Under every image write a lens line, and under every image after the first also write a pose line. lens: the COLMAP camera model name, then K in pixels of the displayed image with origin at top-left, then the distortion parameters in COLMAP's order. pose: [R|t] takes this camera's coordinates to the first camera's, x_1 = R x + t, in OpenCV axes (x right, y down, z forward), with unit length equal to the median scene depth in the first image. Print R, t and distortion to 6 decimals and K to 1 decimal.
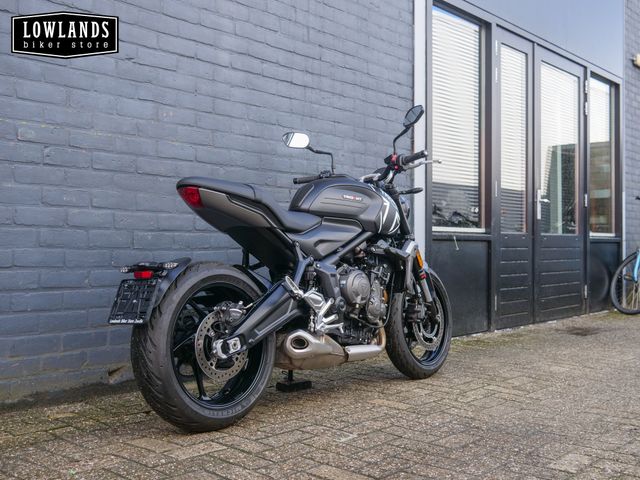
lens RADIAL K [[735.5, 0, 320.6], [0, 735.5, 241.7], [0, 0, 1]] dist [-0.005125, 0.000000]
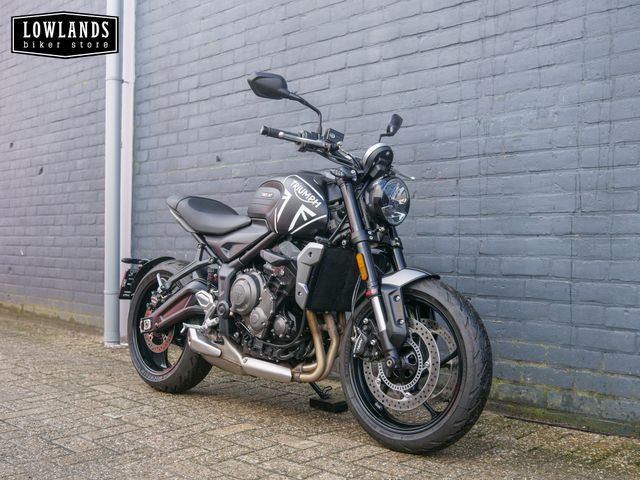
lens RADIAL K [[735.5, 0, 317.3], [0, 735.5, 240.7], [0, 0, 1]] dist [-0.005125, 0.000000]
pose [[-0.065900, -0.017335, -0.997676, 0.955302], [-0.007503, 0.999829, -0.016877, 0.011029], [0.997798, 0.006373, -0.066019, 1.151834]]
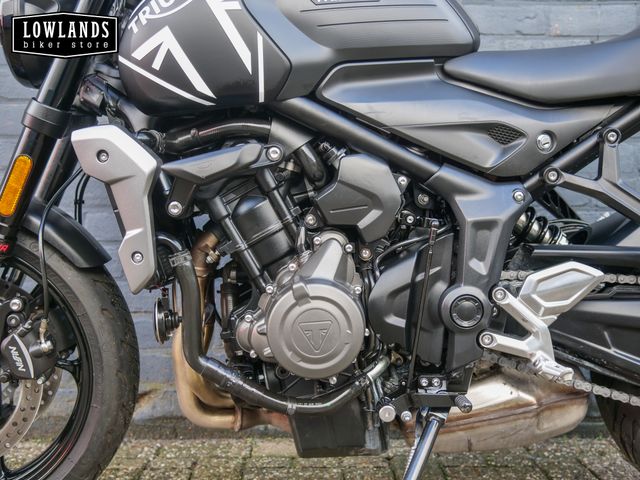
lens RADIAL K [[735.5, 0, 322.4], [0, 735.5, 239.0], [0, 0, 1]] dist [-0.005125, 0.000000]
pose [[0.672323, -0.000014, -0.740258, 0.224071], [0.007912, 0.999943, 0.007166, 0.056518], [0.740215, -0.010675, 0.672285, 0.742454]]
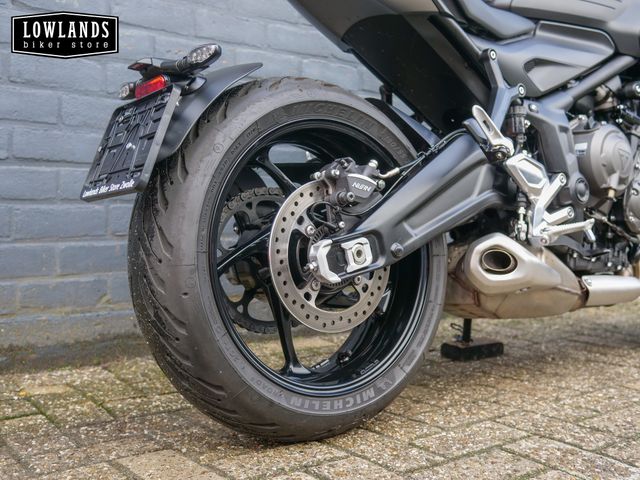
lens RADIAL K [[735.5, 0, 319.0], [0, 735.5, 239.4], [0, 0, 1]] dist [-0.005125, 0.000000]
pose [[0.979794, 0.002538, -0.199991, -0.043101], [0.006376, 0.999015, 0.043916, 0.093633], [0.199906, -0.044304, 0.978813, 0.468677]]
